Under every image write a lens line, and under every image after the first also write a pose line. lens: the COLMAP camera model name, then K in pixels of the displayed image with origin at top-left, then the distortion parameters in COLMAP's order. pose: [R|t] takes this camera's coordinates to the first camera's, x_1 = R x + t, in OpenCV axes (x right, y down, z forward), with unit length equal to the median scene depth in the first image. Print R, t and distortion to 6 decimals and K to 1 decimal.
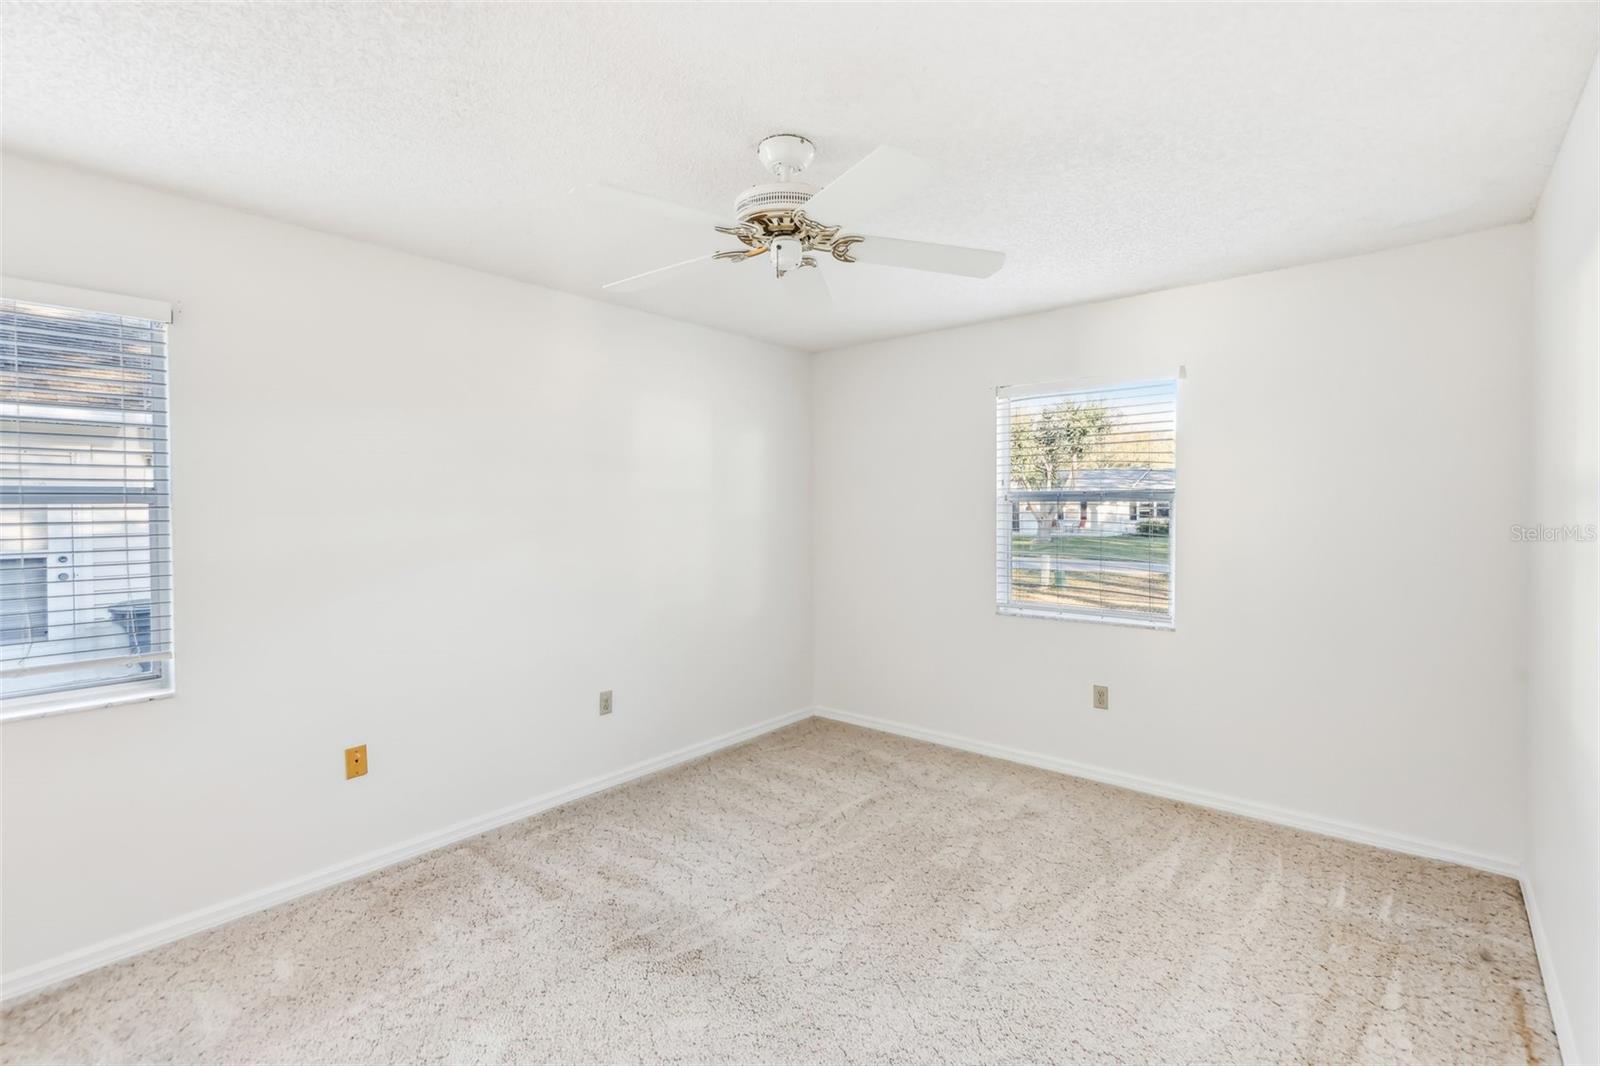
lens RADIAL K [[738.9, 0, 801.9], [0, 738.9, 528.5], [0, 0, 1]] dist [0.010608, -0.003129]
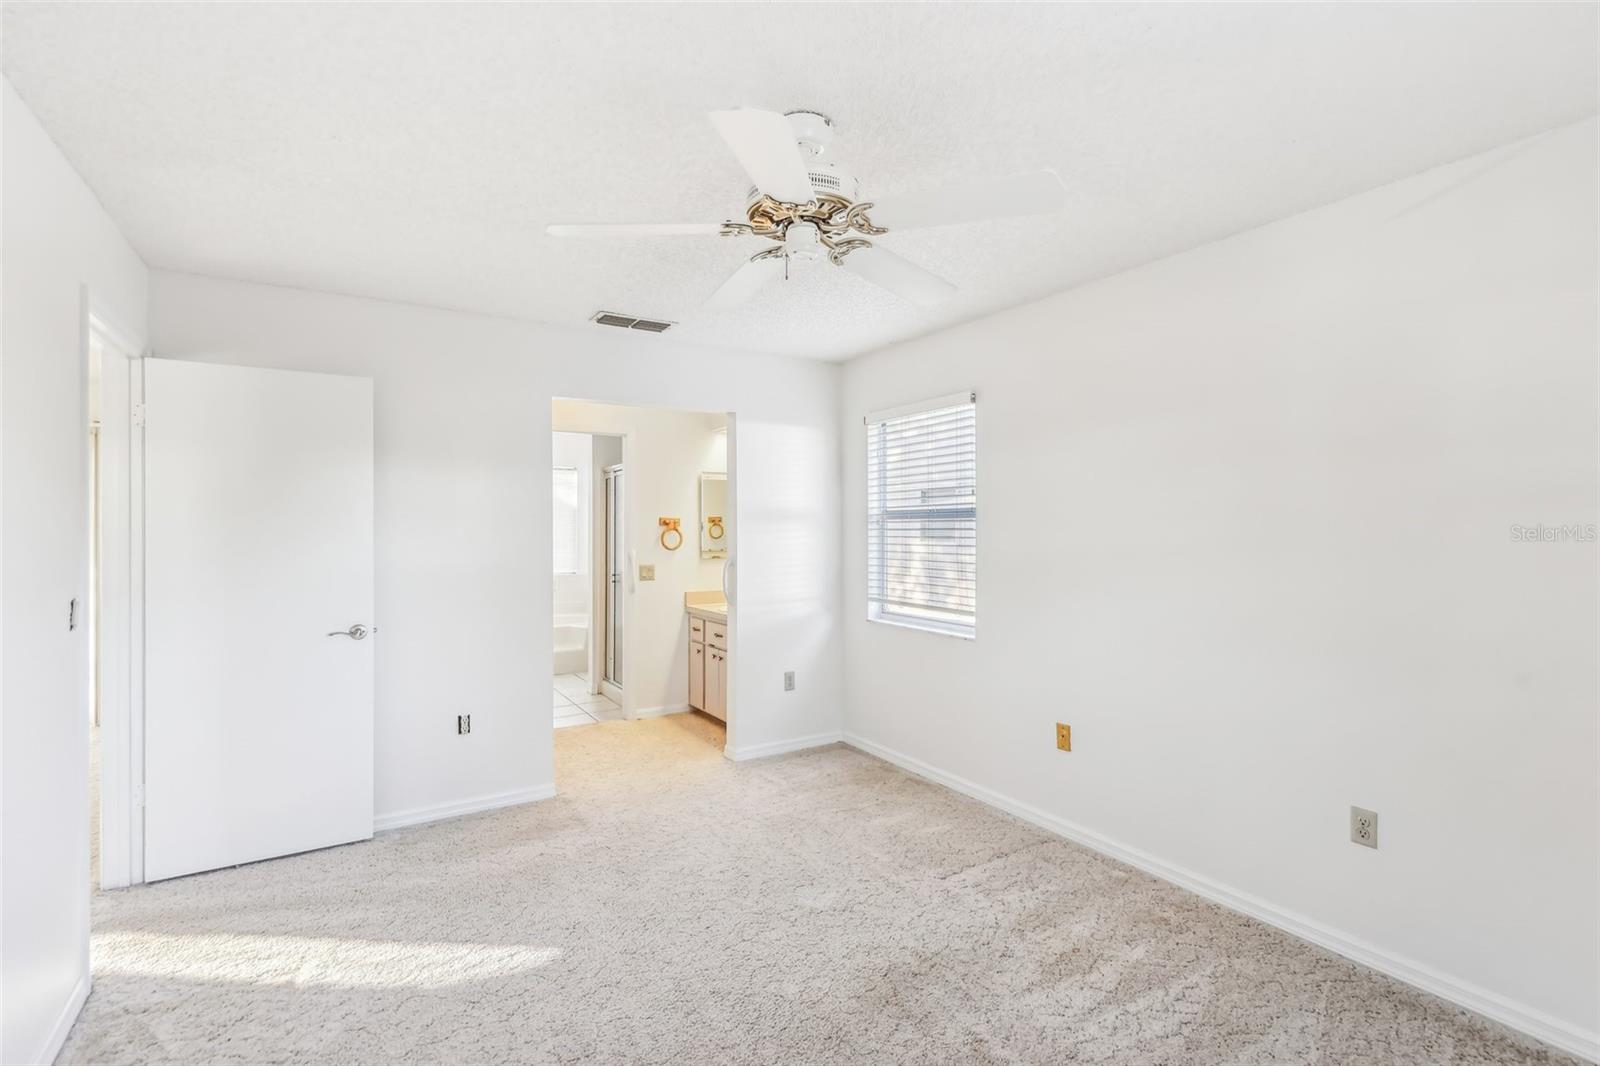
lens RADIAL K [[738.9, 0, 798.3], [0, 738.9, 530.2], [0, 0, 1]] dist [0.010608, -0.003129]
pose [[-0.312250, 0.003856, -0.949992, 0.627386], [-0.029759, 0.999461, 0.013838, -0.012931], [0.949534, 0.032591, -0.311967, 0.955783]]
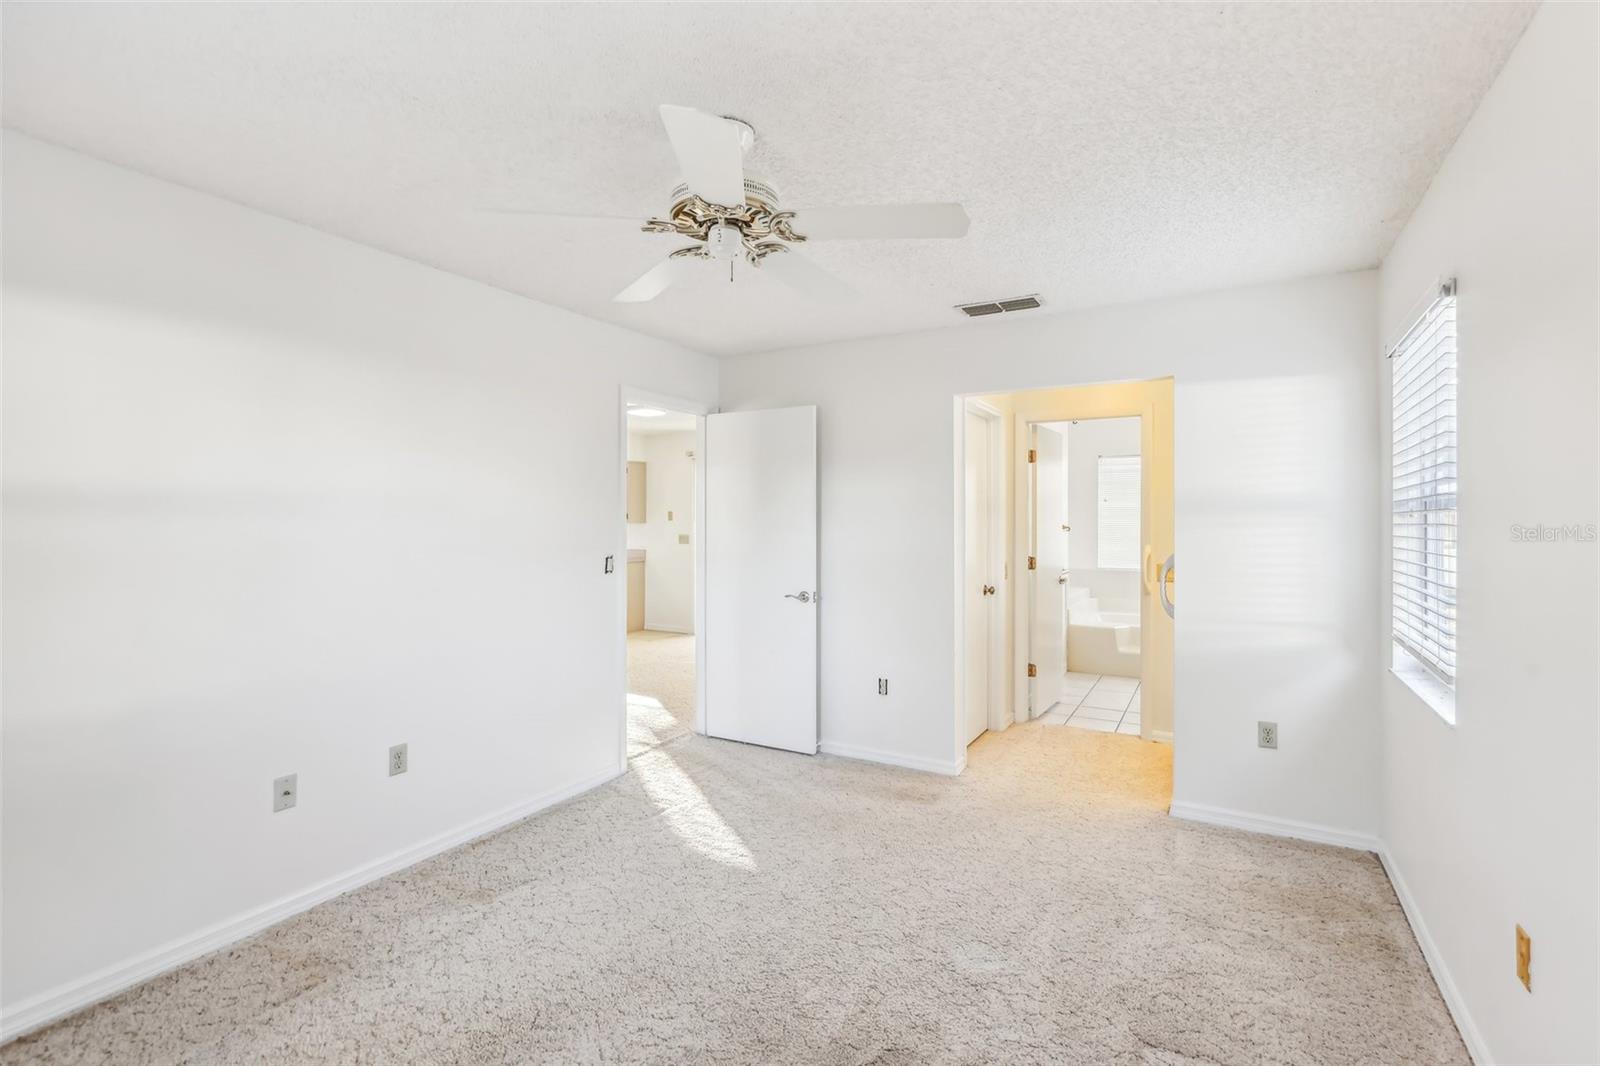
lens RADIAL K [[738.9, 0, 794.8], [0, 738.9, 522.3], [0, 0, 1]] dist [0.010608, -0.003129]
pose [[-0.985552, -0.003025, -0.169347, 0.040657], [-0.009356, 0.999286, 0.036598, -0.029183], [0.169115, 0.037654, -0.984877, 1.442607]]
